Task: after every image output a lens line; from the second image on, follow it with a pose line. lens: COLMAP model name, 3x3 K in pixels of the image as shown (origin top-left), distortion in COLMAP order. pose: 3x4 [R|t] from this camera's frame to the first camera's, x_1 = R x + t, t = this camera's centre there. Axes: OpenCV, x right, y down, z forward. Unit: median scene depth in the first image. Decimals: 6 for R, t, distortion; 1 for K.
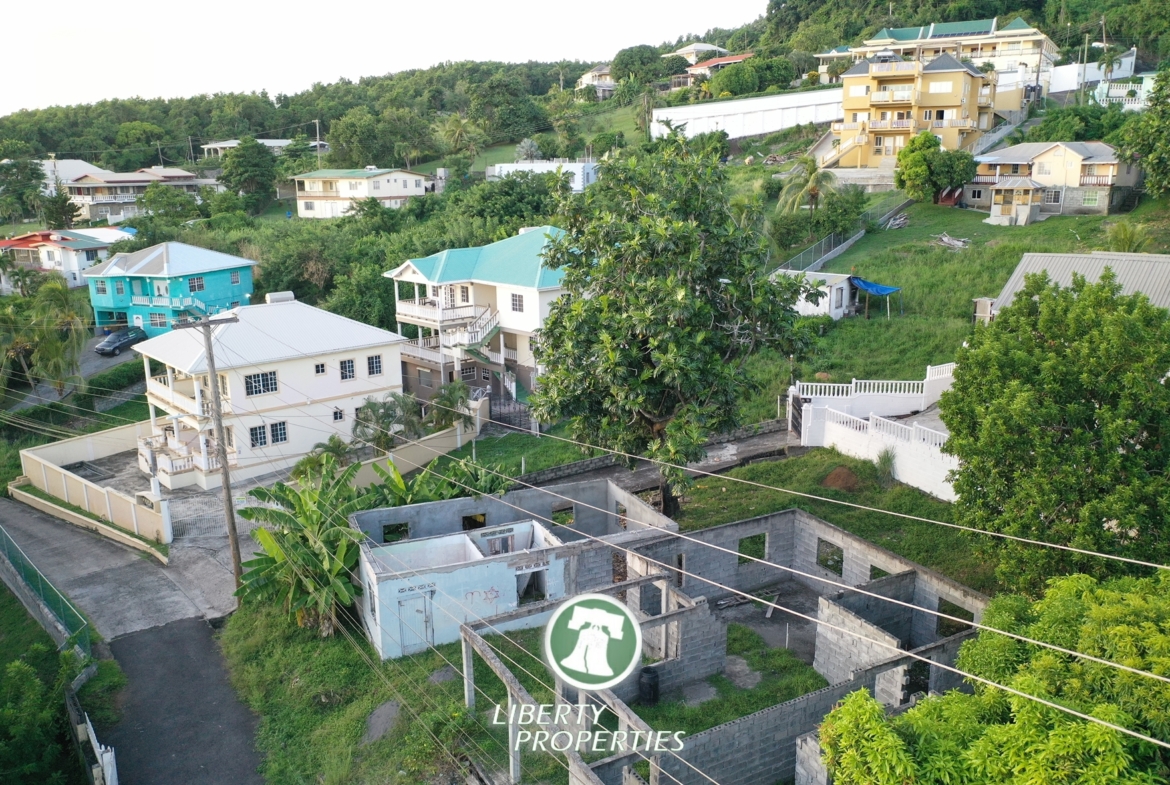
lens RADIAL K [[927.3, 0, 585.5], [0, 927.3, 392.3], [0, 0, 1]] dist [0.002050, 0.000835]
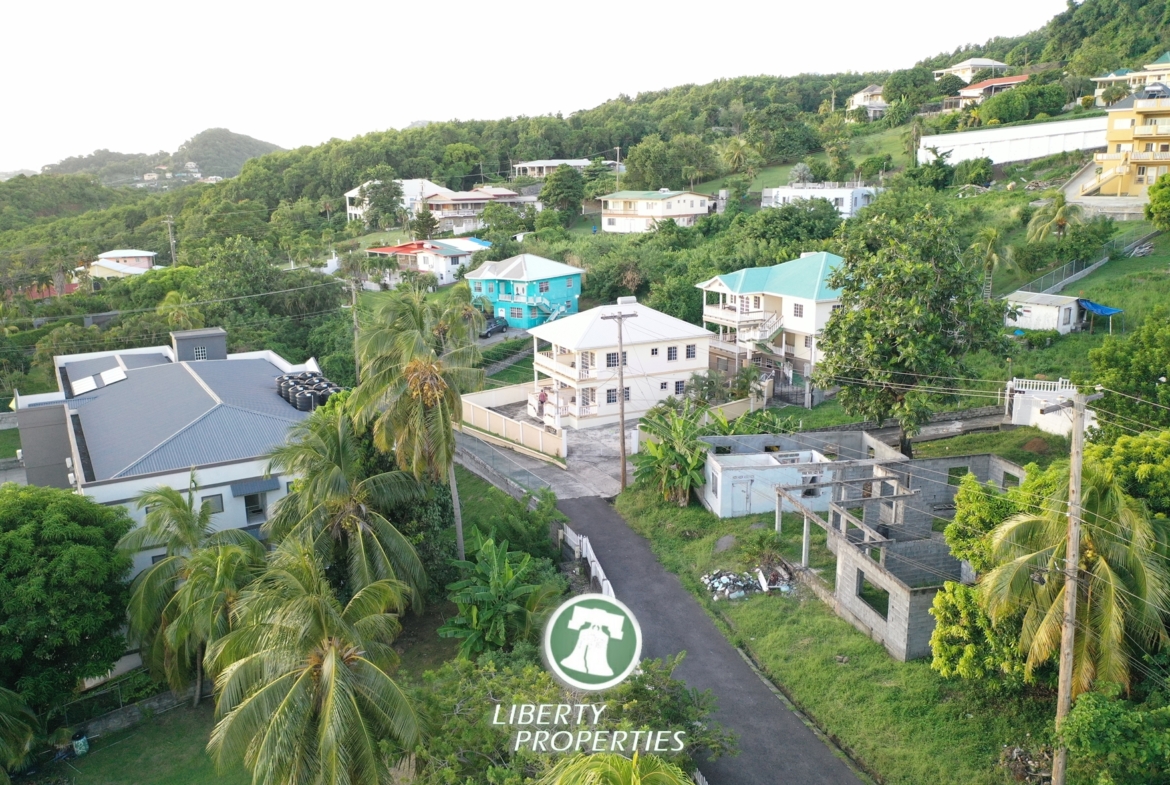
lens RADIAL K [[927.3, 0, 587.8], [0, 927.3, 388.8], [0, 0, 1]] dist [0.002050, 0.000835]
pose [[0.964217, 0.059445, -0.258364, -0.013794], [-0.061273, 0.998121, 0.000977, 0.033146], [0.257937, 0.014889, 0.966047, -0.363177]]
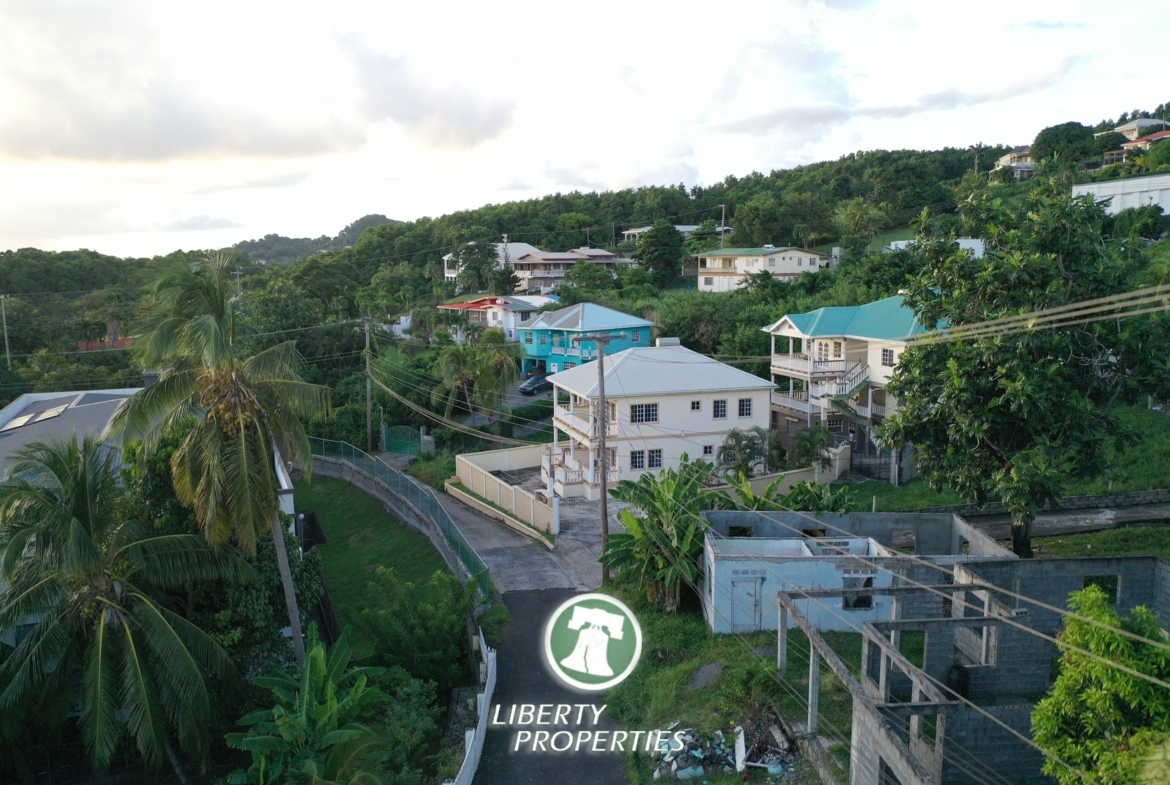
lens RADIAL K [[927.3, 0, 588.5], [0, 927.3, 392.2], [0, 0, 1]] dist [0.002050, 0.000835]
pose [[0.913247, 0.061906, -0.402676, 0.038834], [-0.100195, 0.992159, -0.074706, 0.050132], [0.394894, 0.108571, 0.912289, -0.058408]]
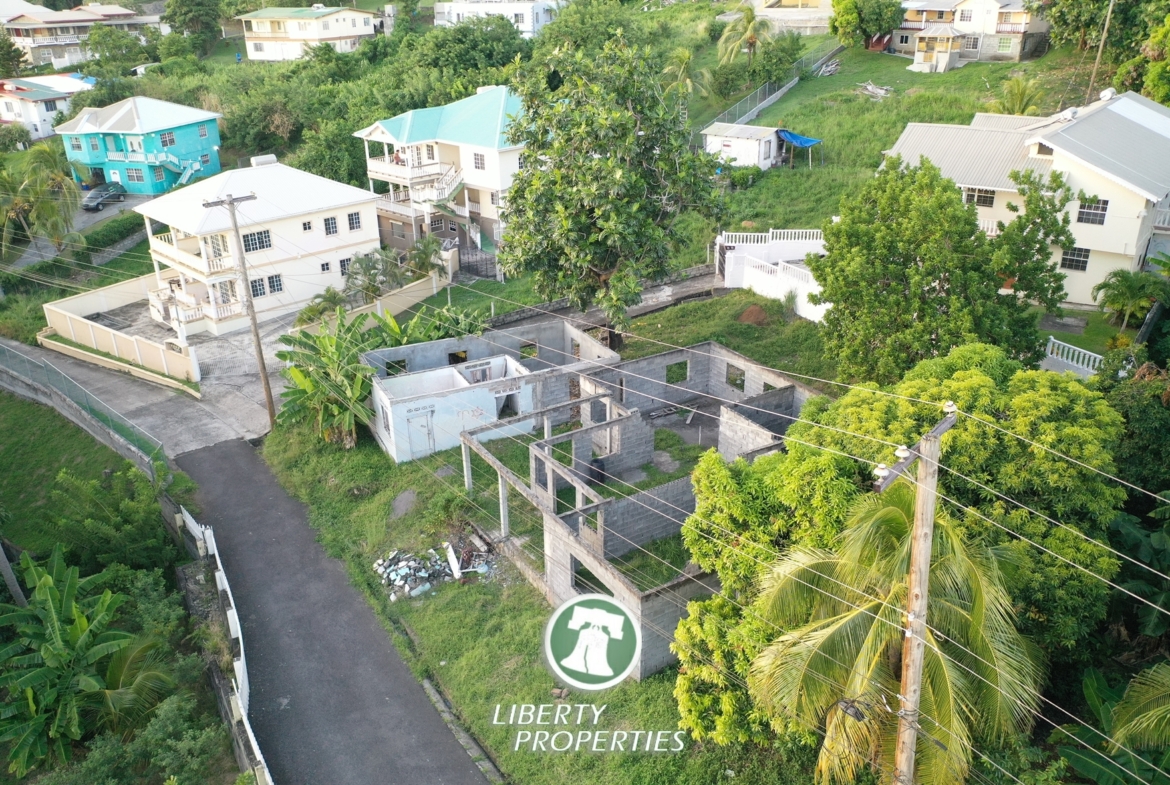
lens RADIAL K [[927.3, 0, 585.0], [0, 927.3, 391.7], [0, 0, 1]] dist [0.002050, 0.000835]
pose [[0.998630, -0.027191, 0.044704, -0.003921], [0.018693, 0.983387, 0.180558, -0.022855], [-0.048871, -0.179475, 0.982548, -0.149388]]
